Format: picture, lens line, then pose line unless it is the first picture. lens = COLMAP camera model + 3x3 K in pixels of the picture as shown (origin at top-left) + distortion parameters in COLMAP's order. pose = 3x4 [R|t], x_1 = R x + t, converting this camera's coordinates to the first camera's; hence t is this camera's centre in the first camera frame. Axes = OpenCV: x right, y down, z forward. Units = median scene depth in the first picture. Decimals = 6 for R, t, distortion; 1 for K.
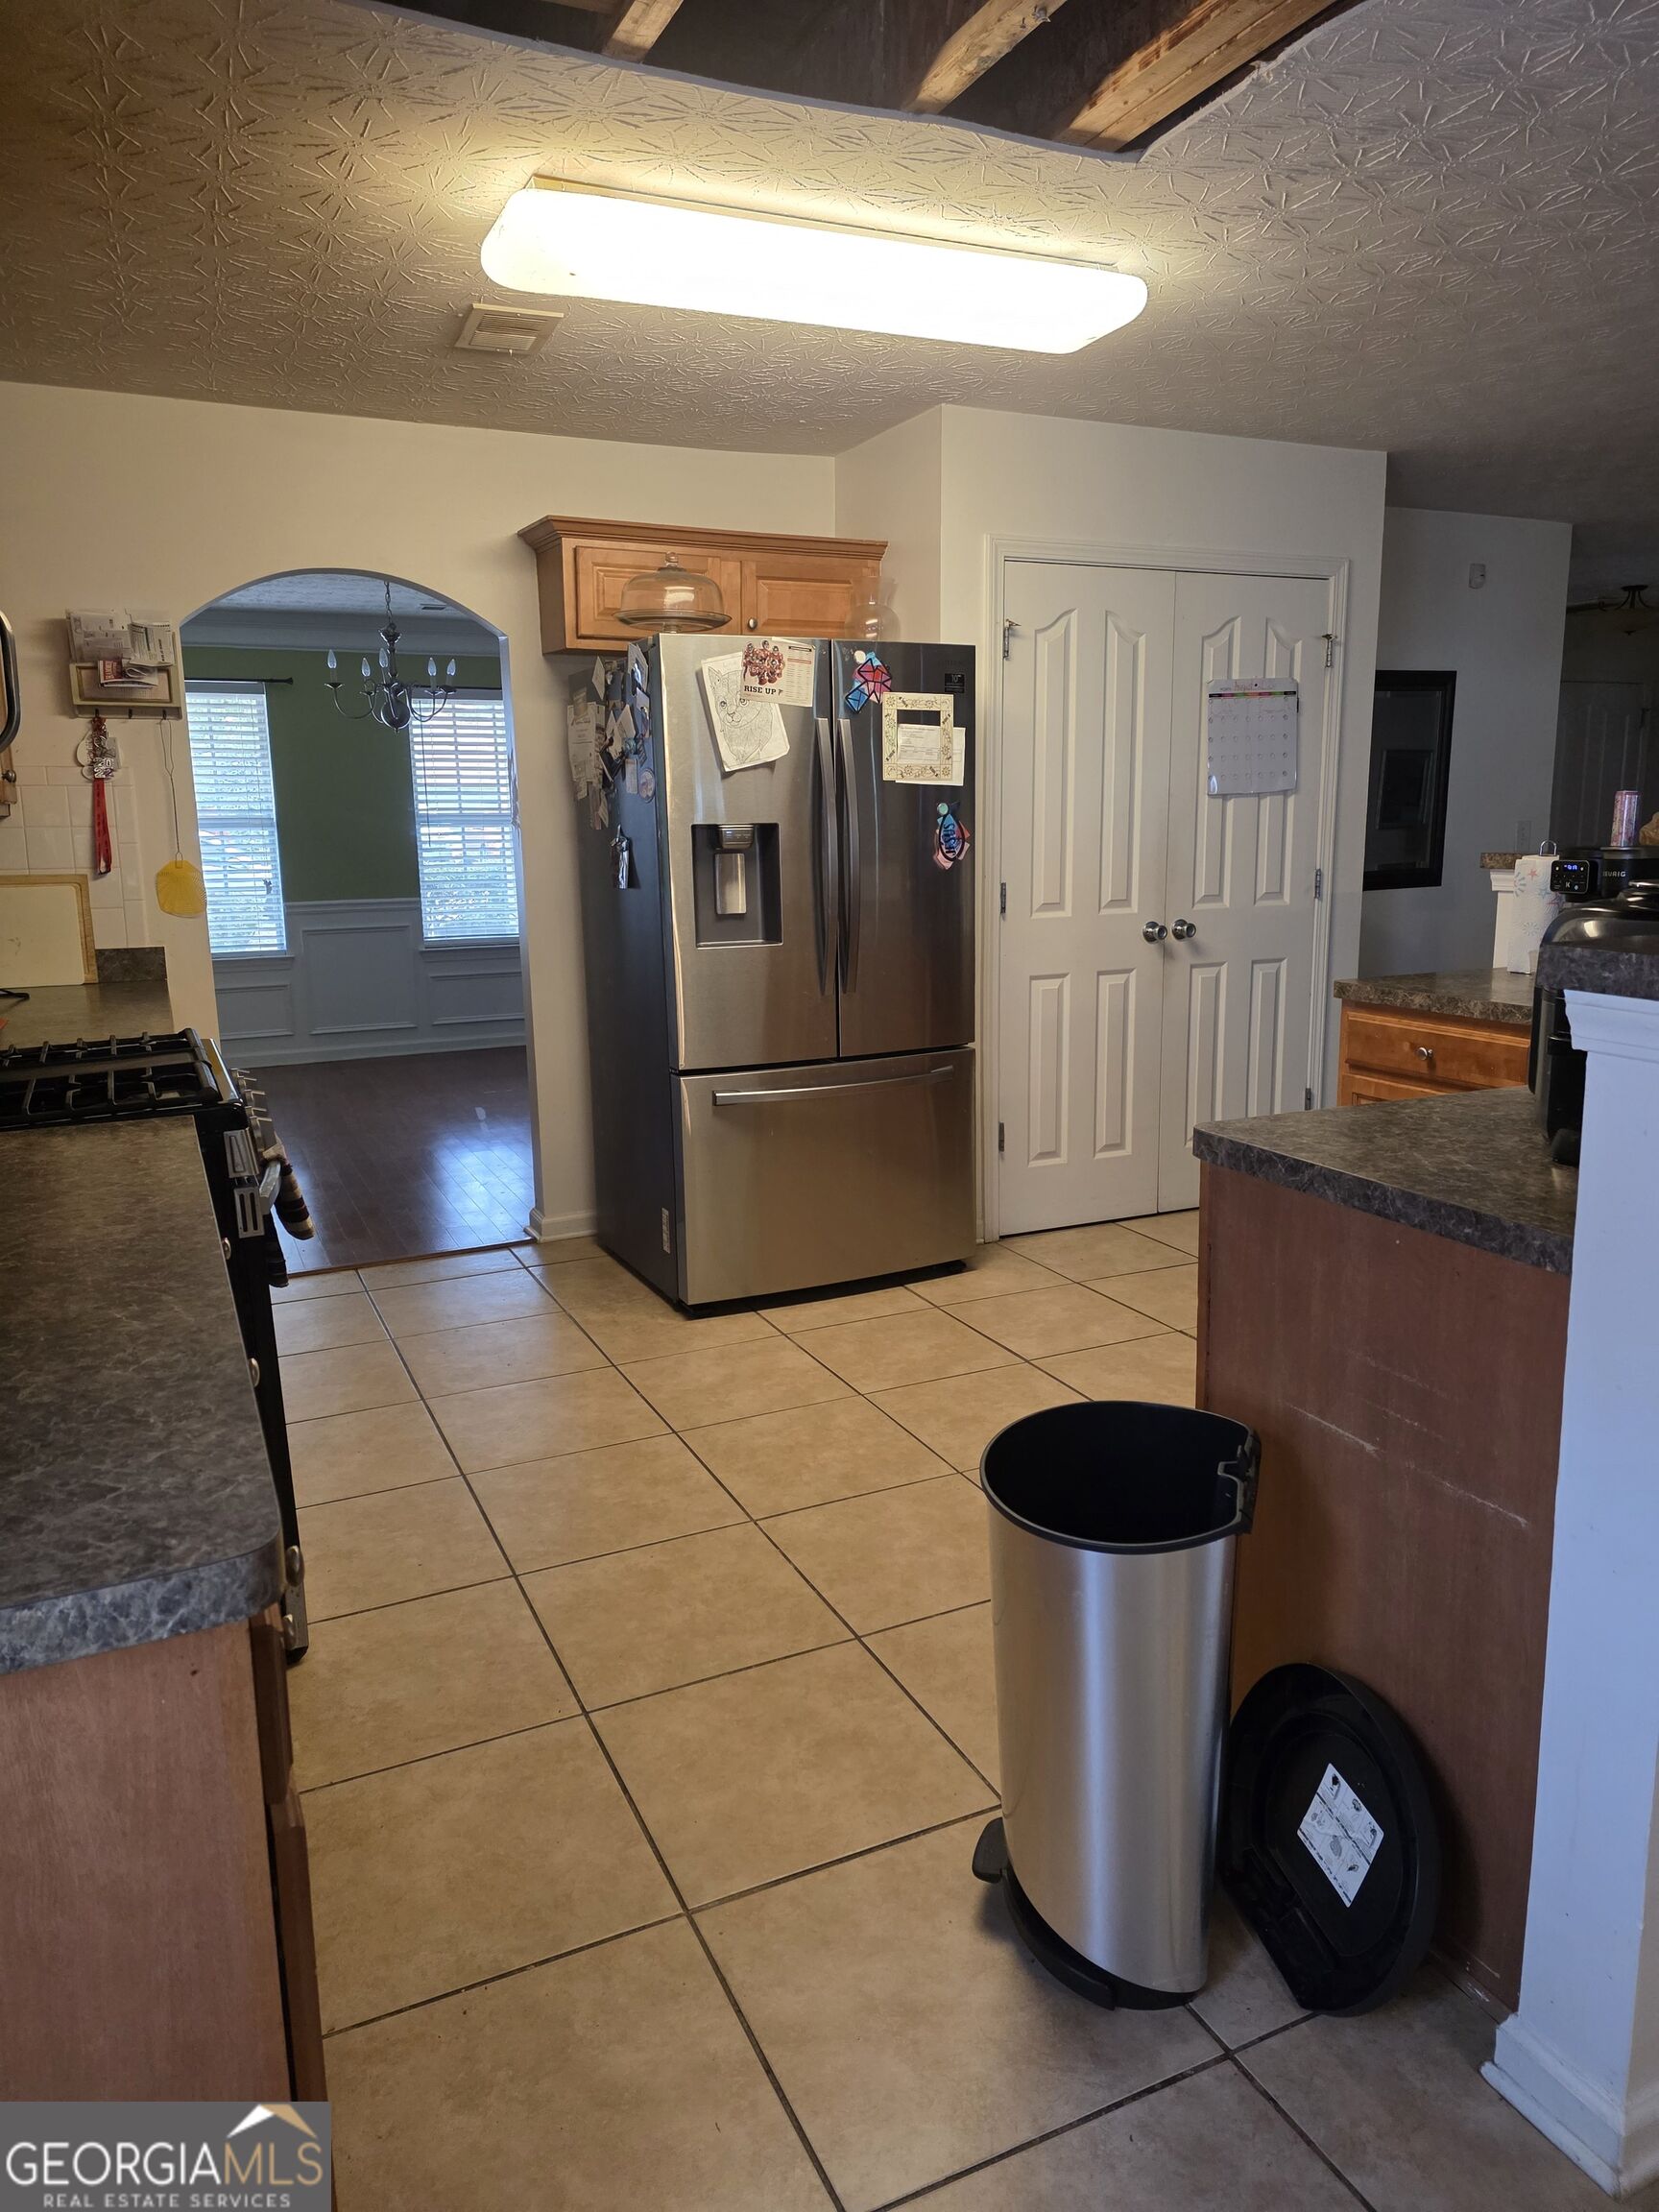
lens RADIAL K [[1484.4, 0, 843.0], [0, 1484.4, 1089.8], [0, 0, 1]] dist [0.074923, -0.076363]
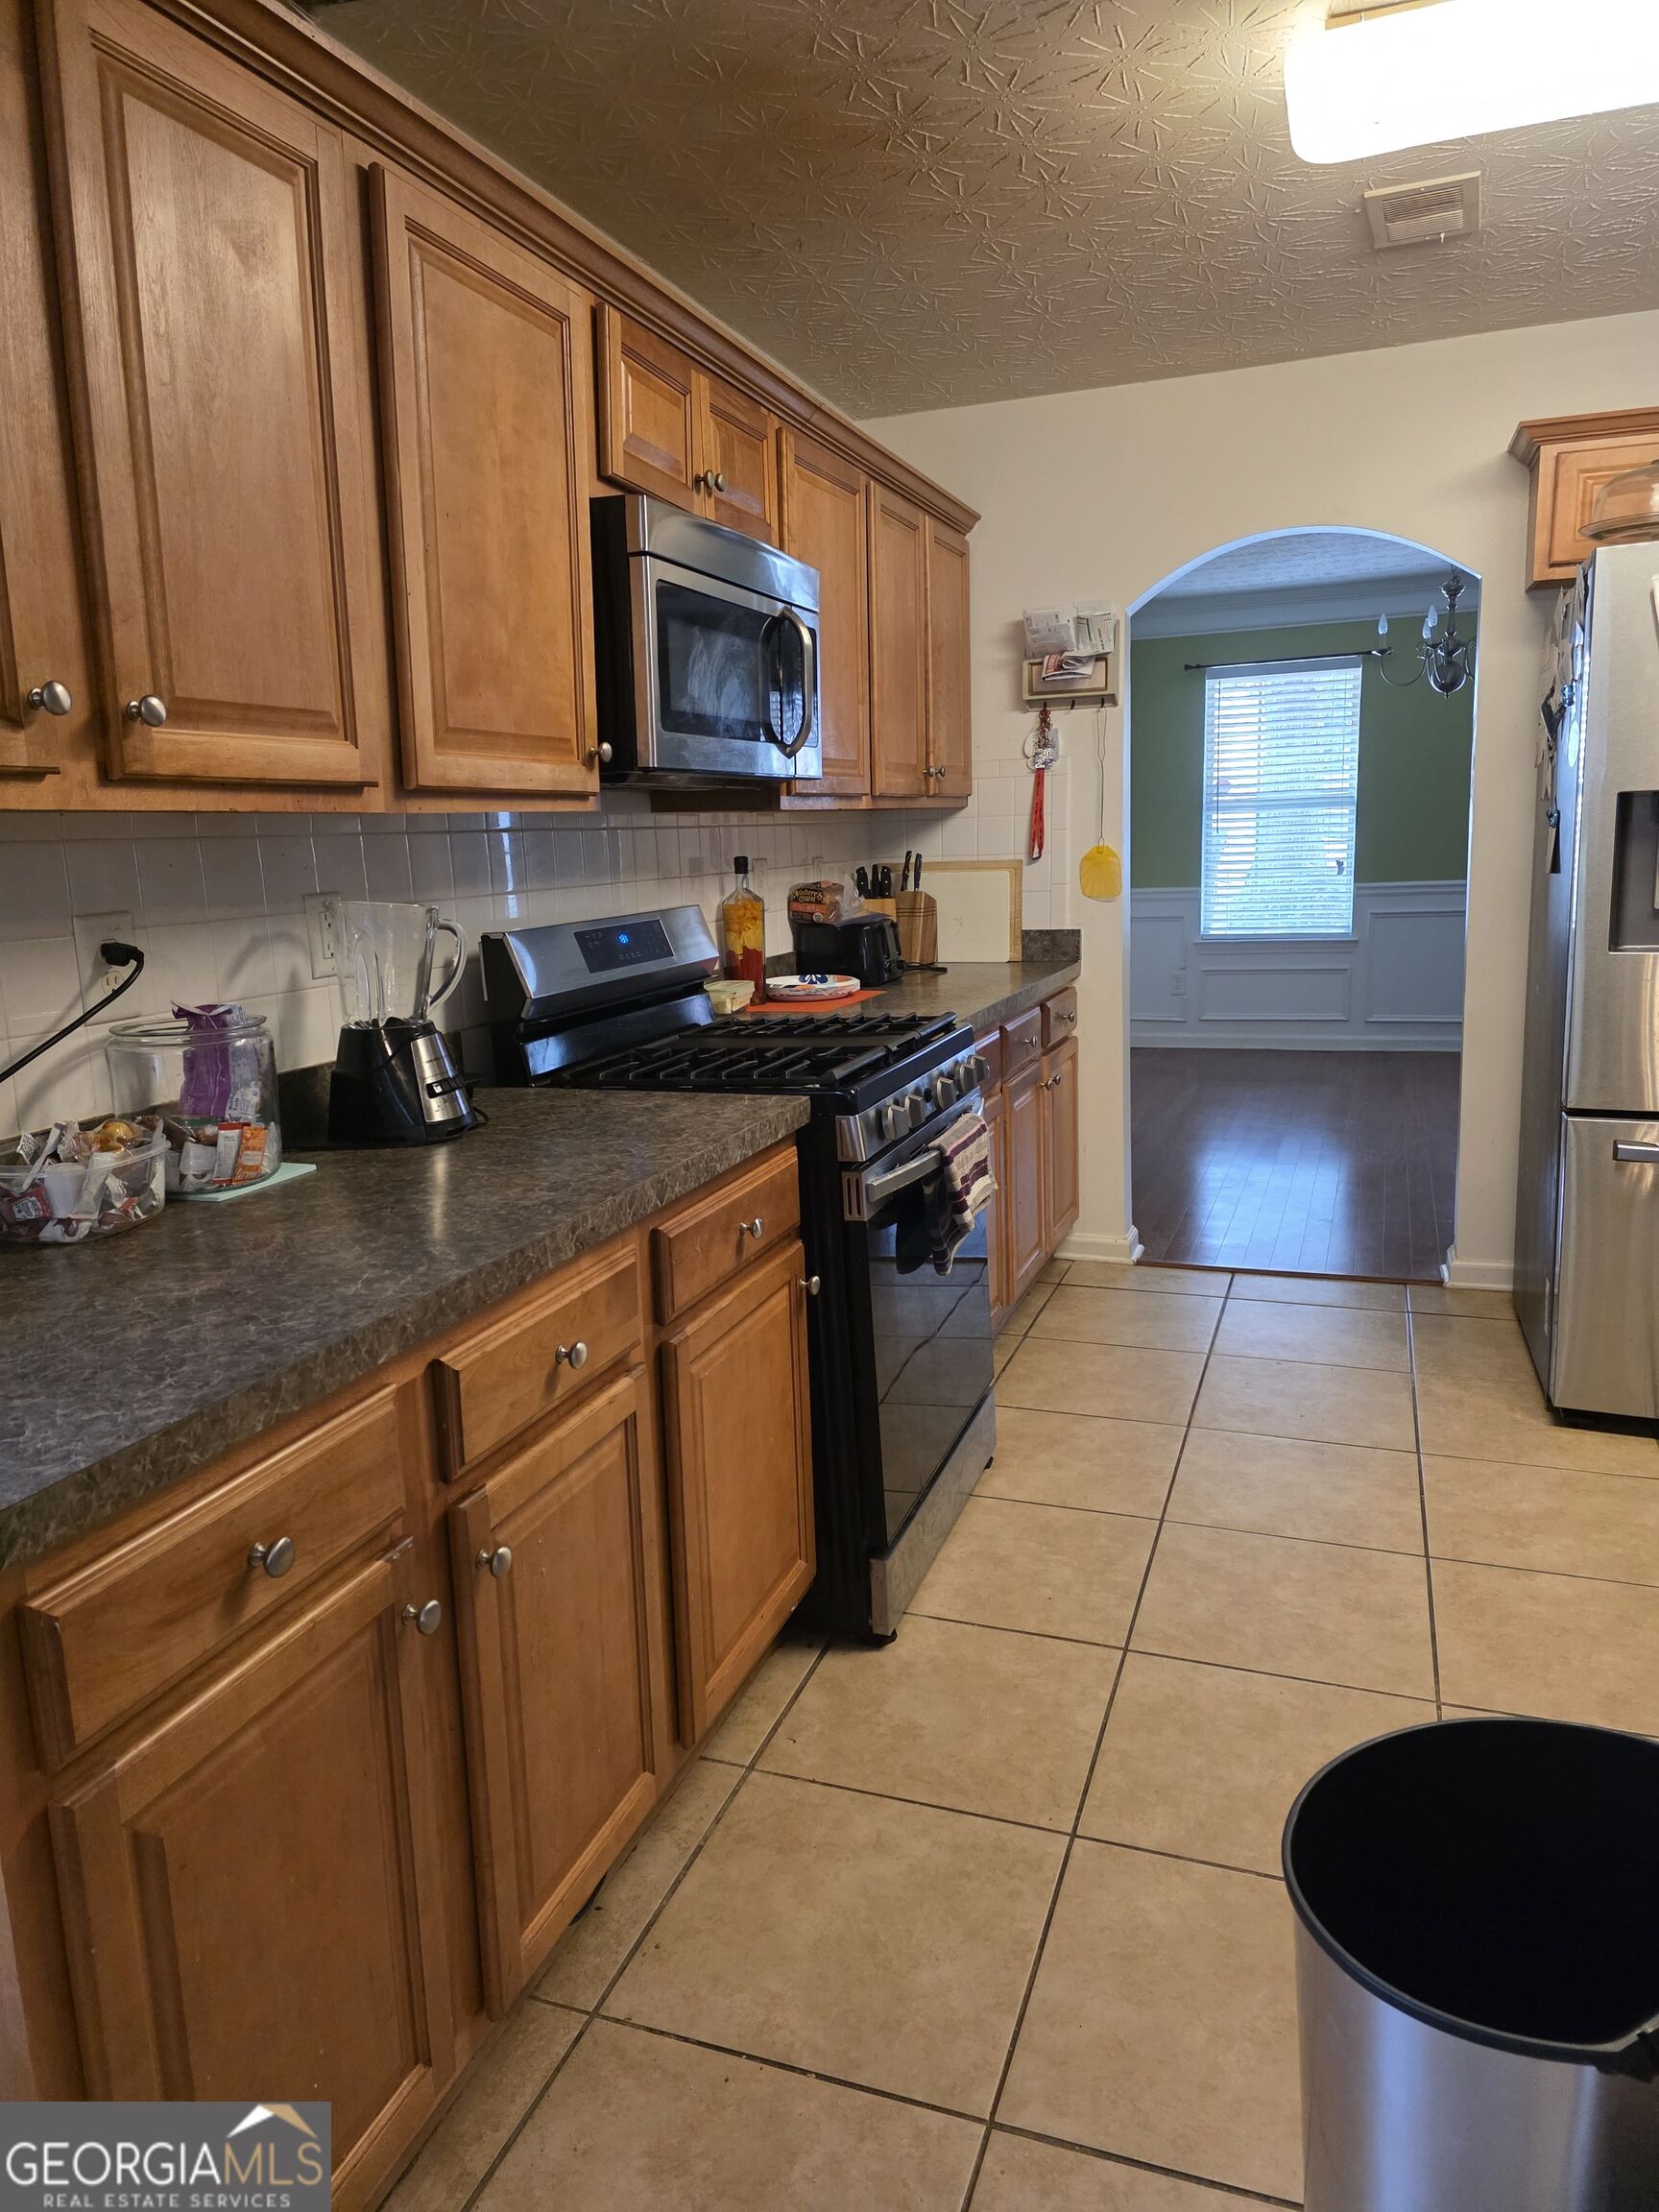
lens RADIAL K [[1484.4, 0, 827.5], [0, 1484.4, 1093.7], [0, 0, 1]] dist [0.074923, -0.076363]
pose [[0.697137, 0.117259, -0.707283, 0.174427], [-0.104376, 0.992623, 0.061686, -0.028880], [0.709299, 0.030820, 0.704234, 0.162811]]
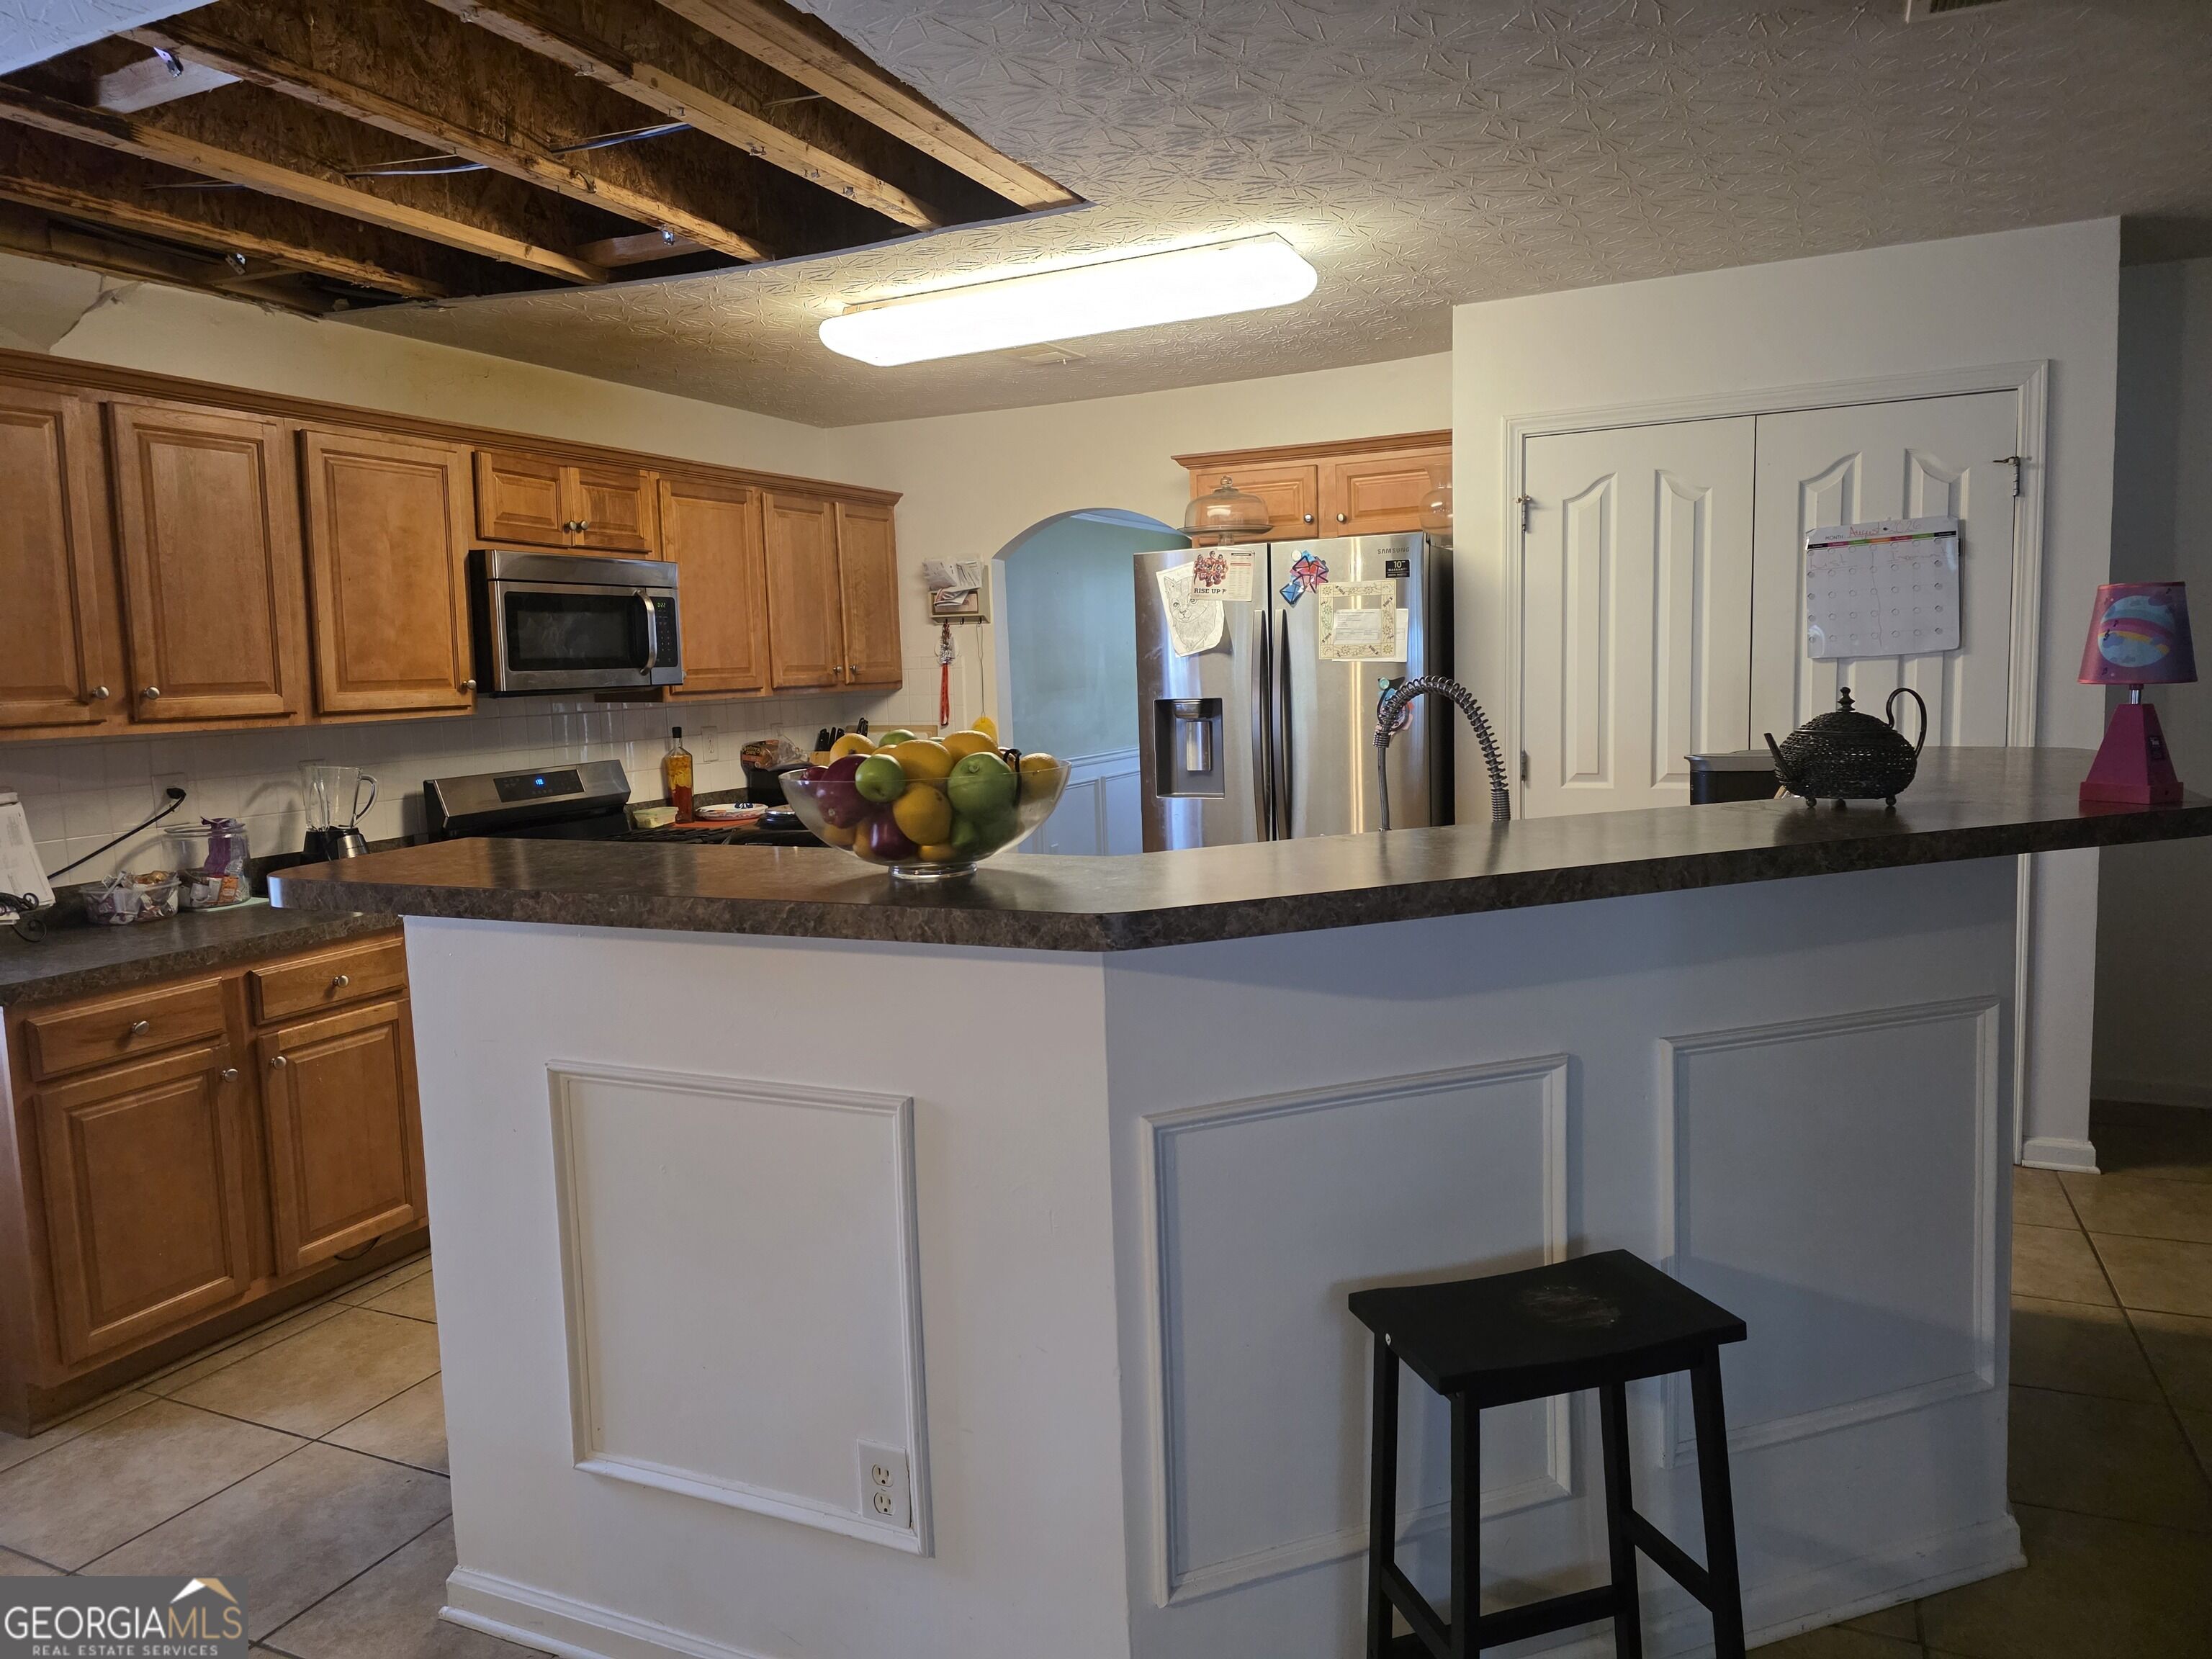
lens RADIAL K [[1484.4, 0, 1088.3], [0, 1484.4, 821.5], [0, 0, 1]] dist [0.074923, -0.076363]
pose [[0.631092, 0.077810, -0.771796, 0.821400], [-0.114698, 0.993380, 0.006361, -0.076603], [0.767182, 0.084509, 0.635839, 0.168506]]
